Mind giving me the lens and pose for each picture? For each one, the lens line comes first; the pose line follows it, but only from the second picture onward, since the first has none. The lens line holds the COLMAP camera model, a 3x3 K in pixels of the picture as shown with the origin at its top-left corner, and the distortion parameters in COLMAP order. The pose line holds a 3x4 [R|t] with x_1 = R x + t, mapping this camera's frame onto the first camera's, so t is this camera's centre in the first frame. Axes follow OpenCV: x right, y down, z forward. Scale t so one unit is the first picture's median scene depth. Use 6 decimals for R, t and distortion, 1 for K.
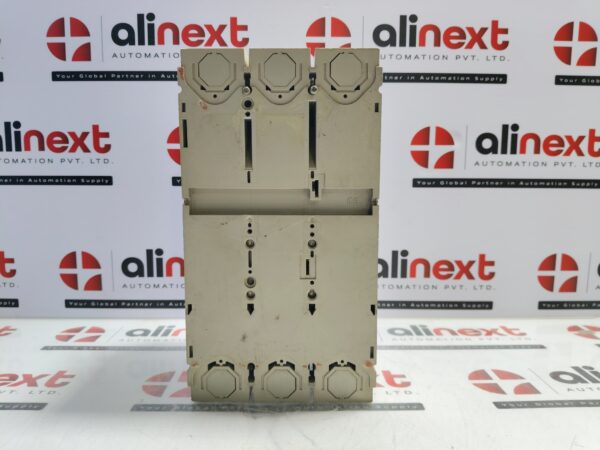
lens RADIAL K [[461.3, 0, 300.0], [0, 461.3, 225.0], [0, 0, 1]] dist [0.041963, -0.092993]
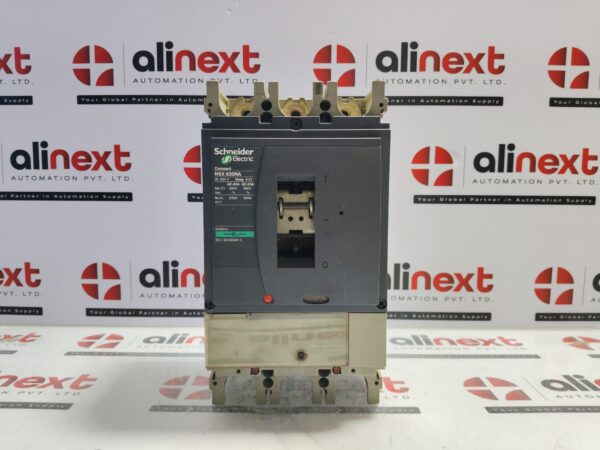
lens RADIAL K [[461.3, 0, 300.0], [0, 461.3, 225.0], [0, 0, 1]] dist [0.041963, -0.092993]
pose [[0.999749, 0.003518, -0.022123, 0.007532], [-0.003991, 0.999764, -0.021363, -0.009238], [0.022043, 0.021446, 0.999527, -0.060691]]
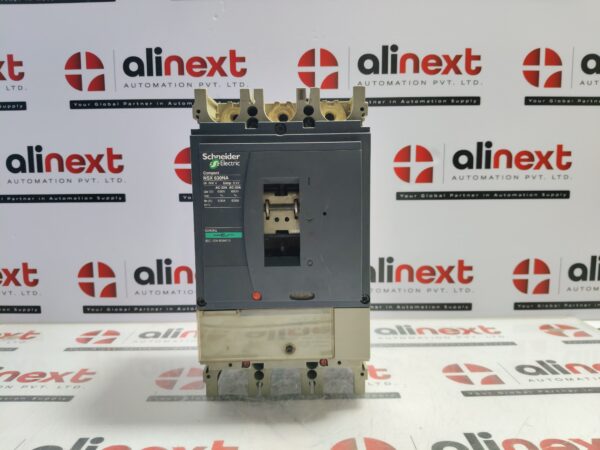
lens RADIAL K [[461.3, 0, 300.0], [0, 461.3, 225.0], [0, 0, 1]] dist [0.041963, -0.092993]
pose [[0.999878, -0.012960, -0.008740, 0.022739], [0.012899, 0.999893, -0.006964, -0.017772], [0.008829, 0.006850, 0.999938, -0.105952]]
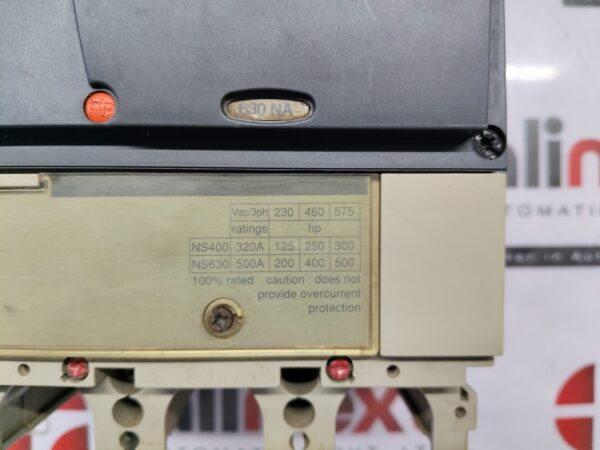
lens RADIAL K [[444.3, 0, 300.0], [0, 444.3, 225.0], [0, 0, 1]] dist [-0.057390, -0.004001]
pose [[0.999907, 0.005739, 0.012409, 0.029870], [-0.004263, 0.993255, -0.115872, 0.162907], [-0.012991, 0.115808, 0.993187, 0.450304]]
